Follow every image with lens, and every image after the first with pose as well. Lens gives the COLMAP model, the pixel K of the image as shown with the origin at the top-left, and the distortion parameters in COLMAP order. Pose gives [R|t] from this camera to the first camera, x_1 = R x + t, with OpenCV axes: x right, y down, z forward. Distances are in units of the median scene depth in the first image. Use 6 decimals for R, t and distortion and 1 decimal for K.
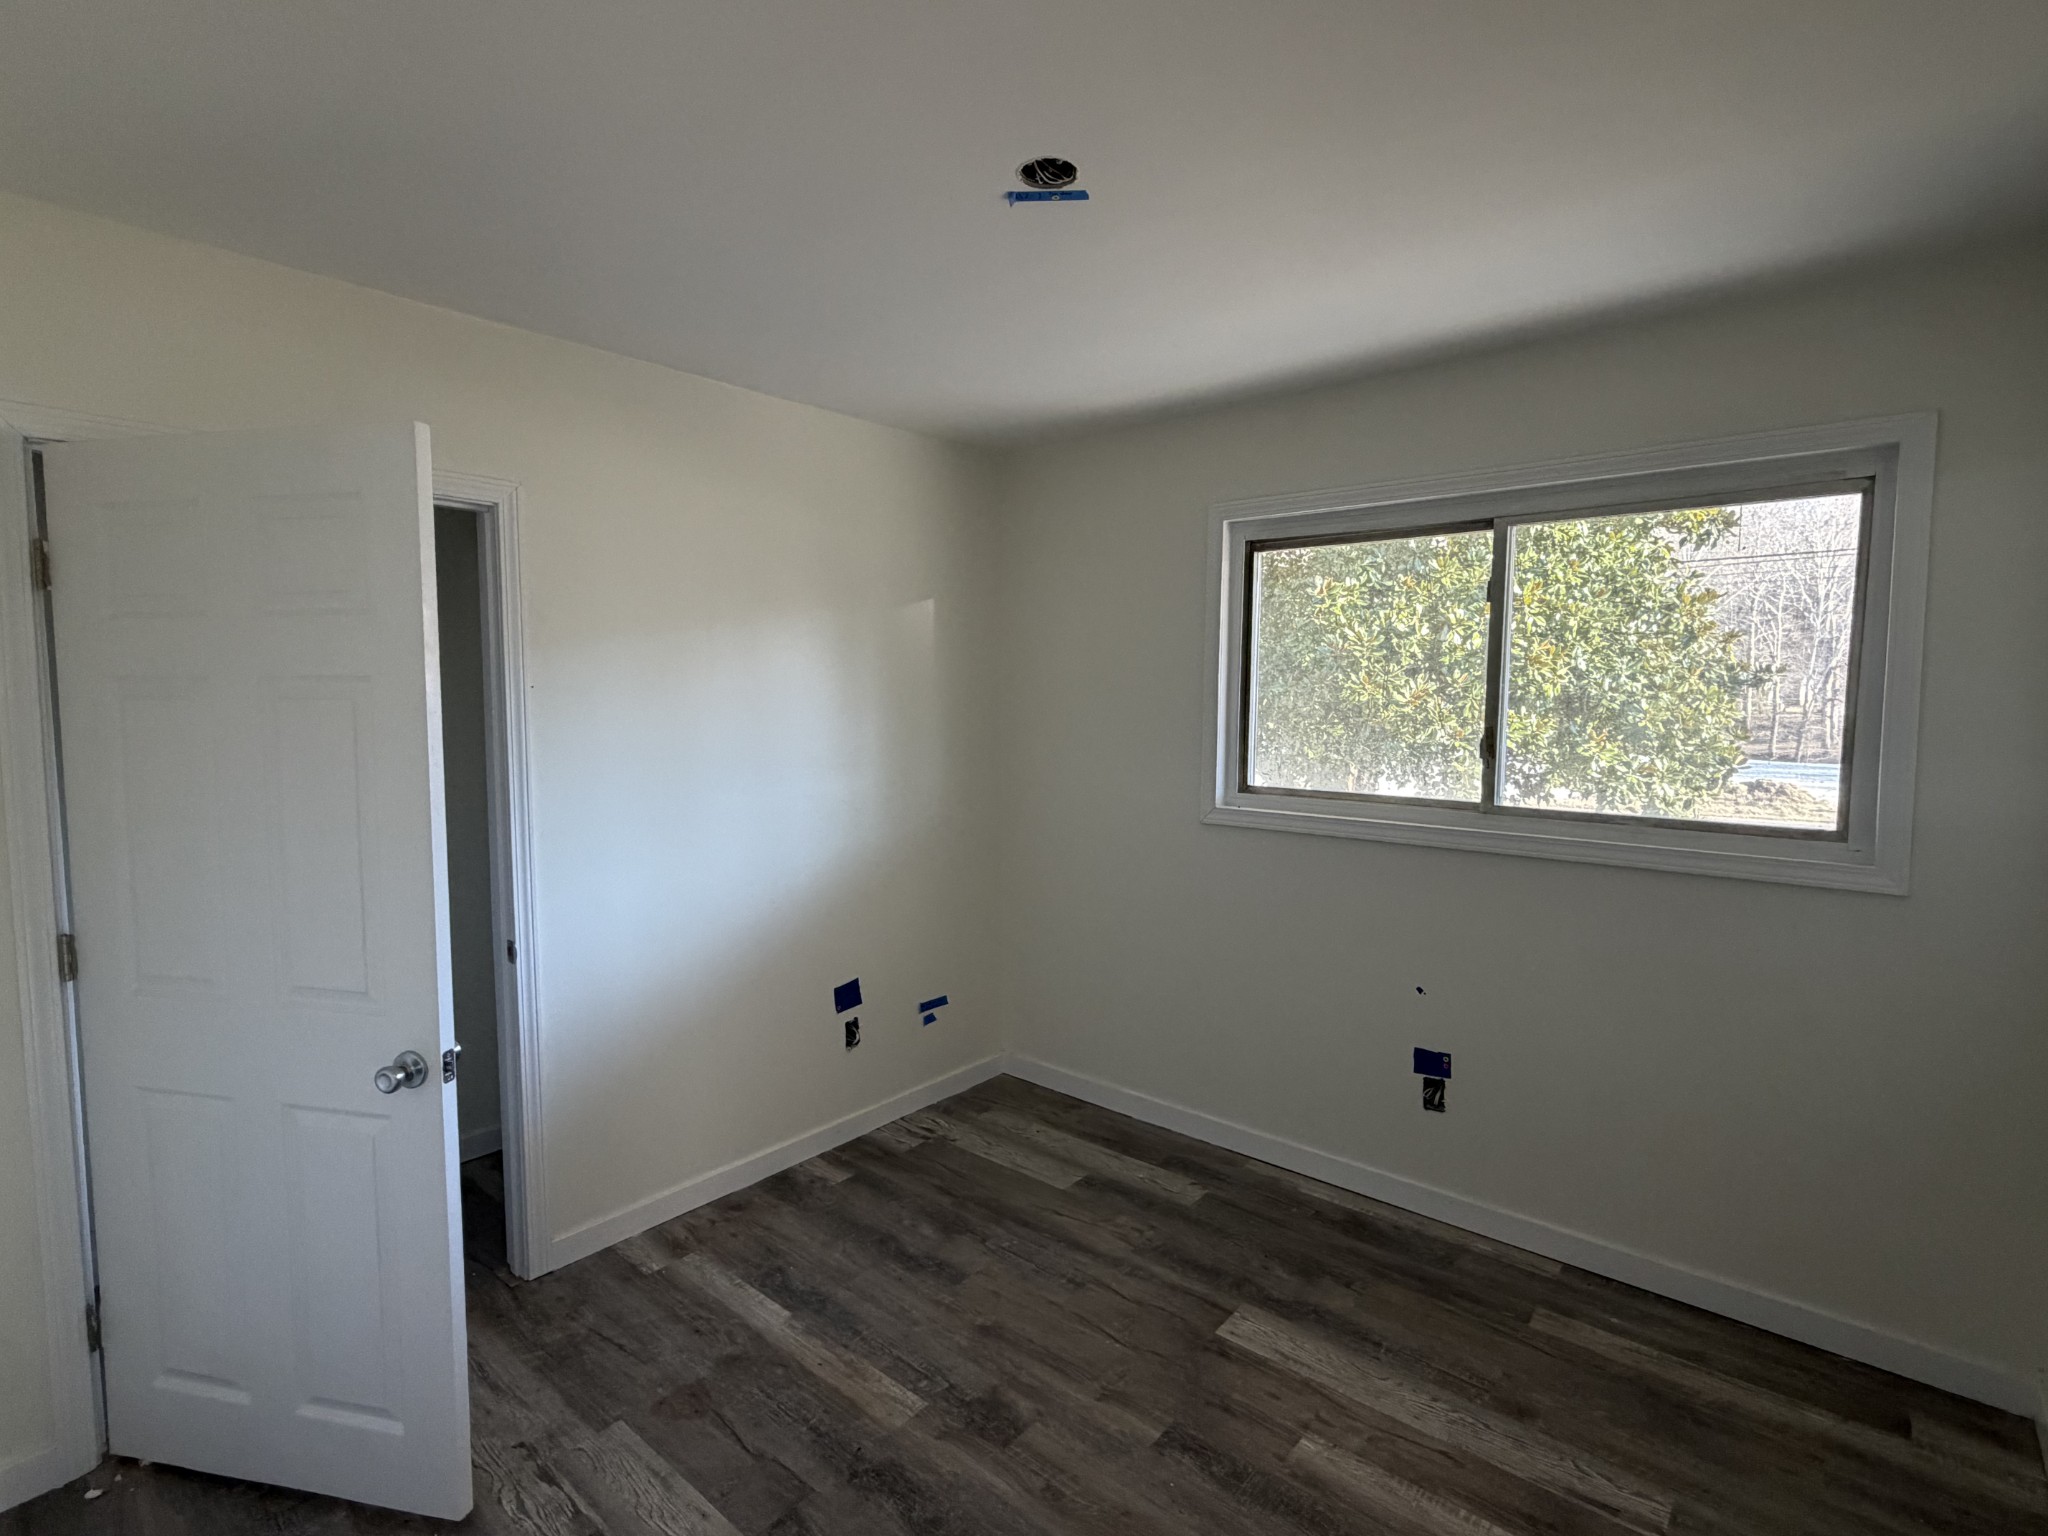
lens RADIAL K [[1011.3, 0, 1024.3], [0, 1011.3, 768.1], [0, 0, 1]] dist [0.004978, 0.000620]
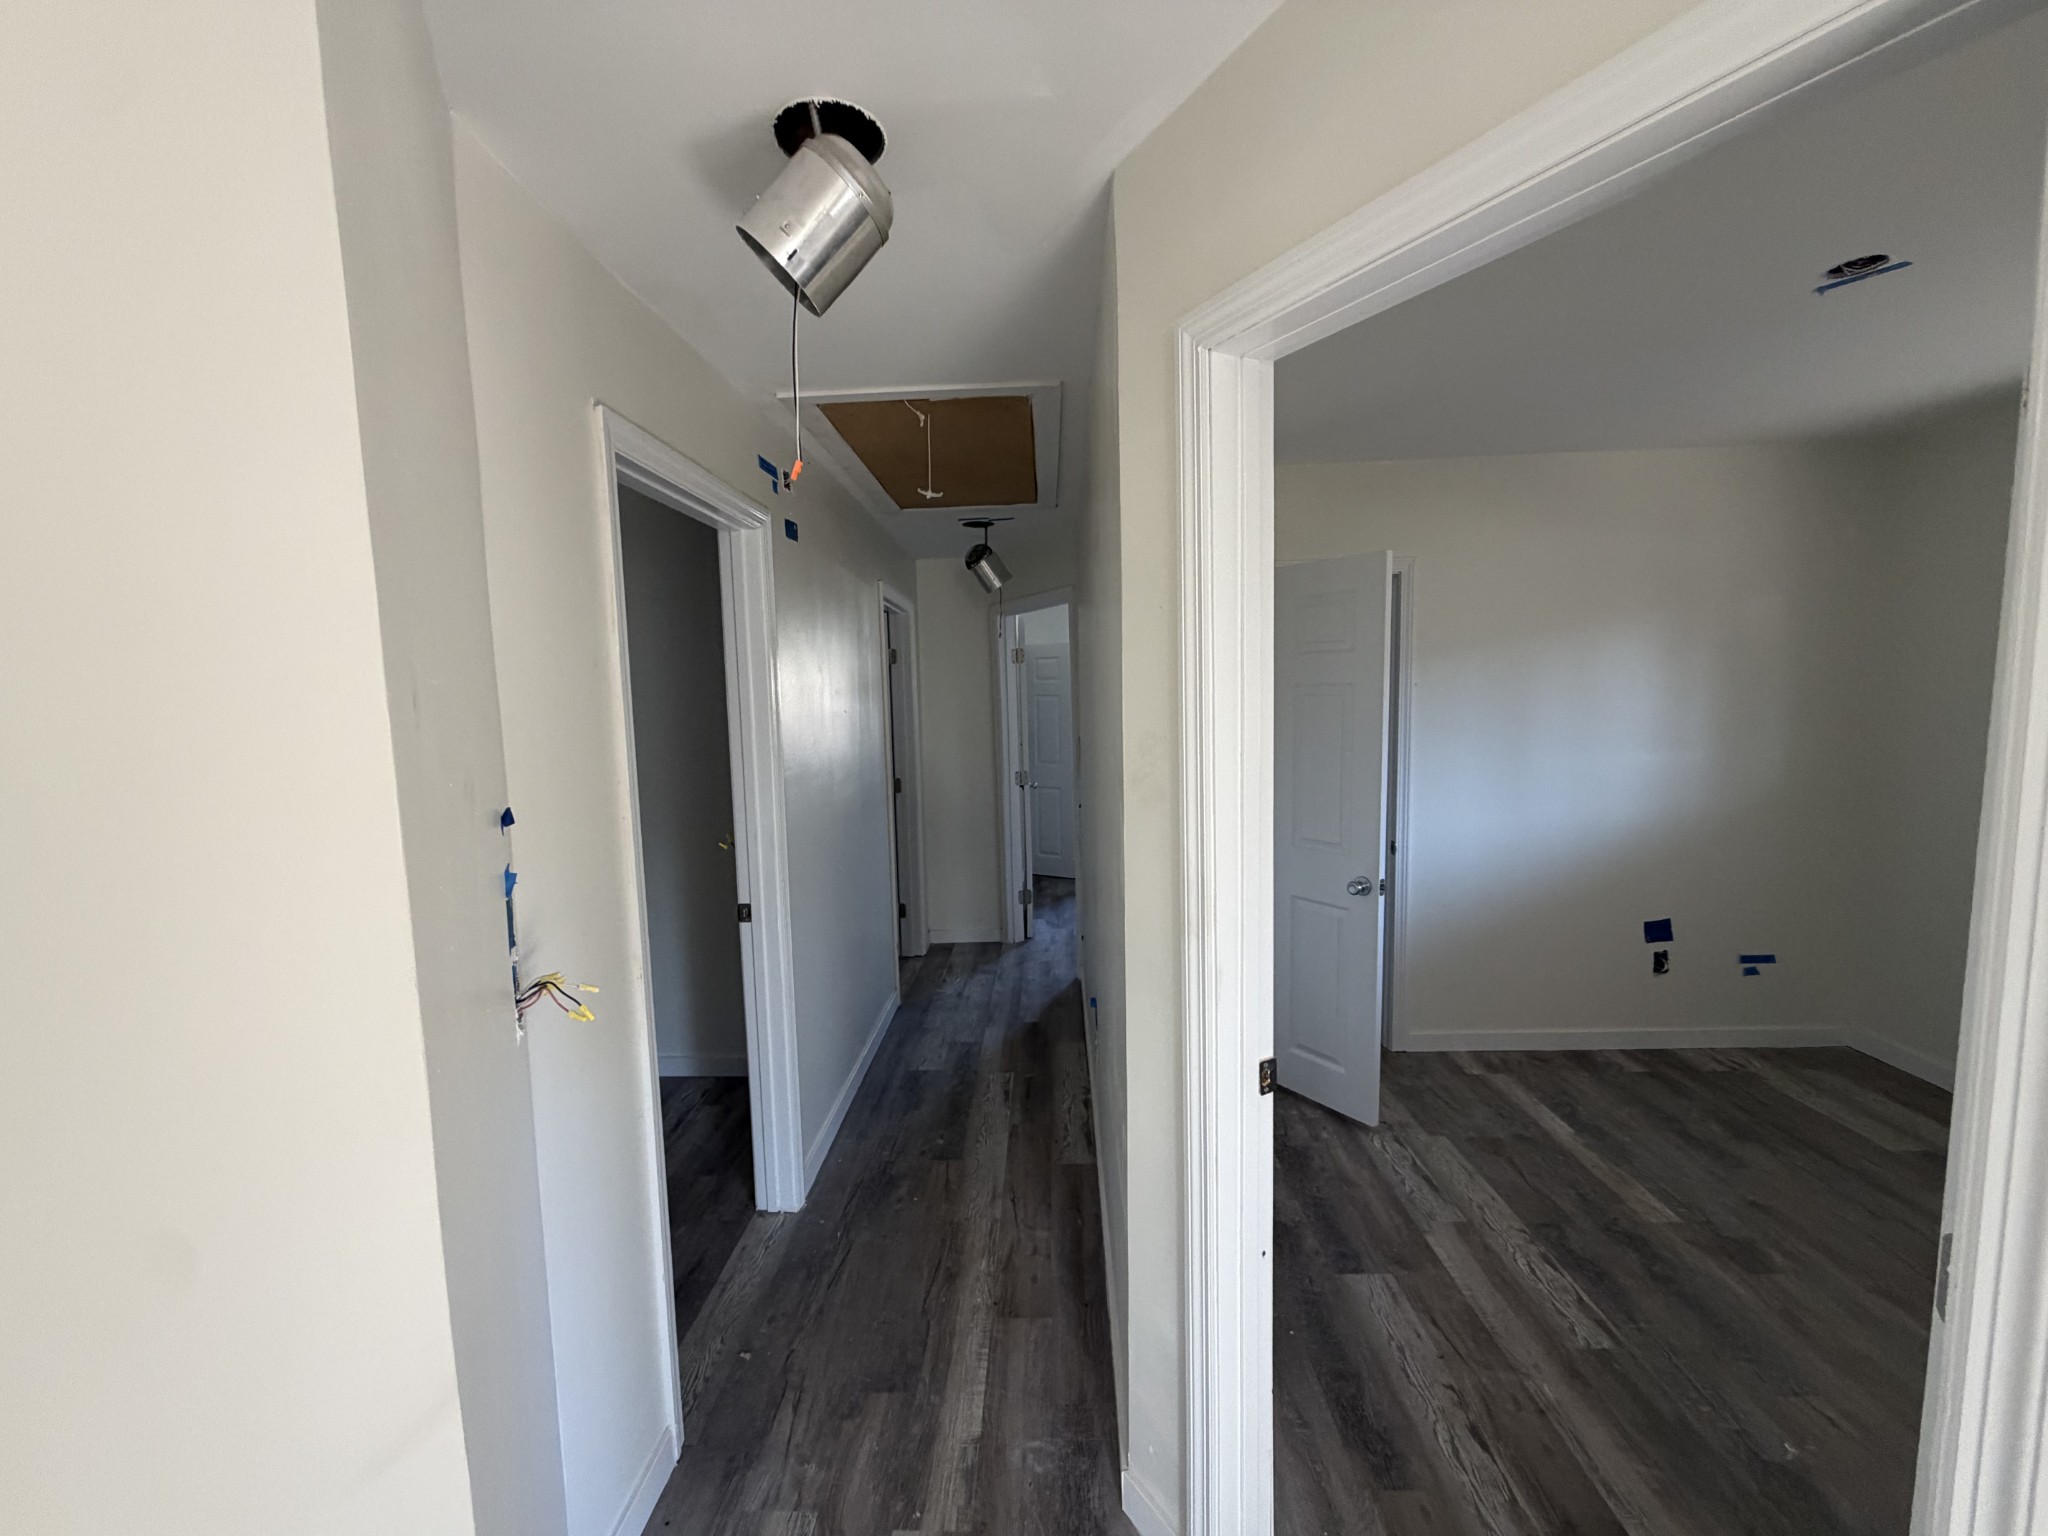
lens RADIAL K [[810.1, 0, 1026.6], [0, 810.1, 761.0], [0, 0, 1]] dist [-0.000292, 0.000289]
pose [[0.629371, 0.058395, -0.774908, 0.114127], [-0.037290, 0.998293, 0.044942, 0.008325], [0.776210, 0.000611, 0.630474, -0.254470]]
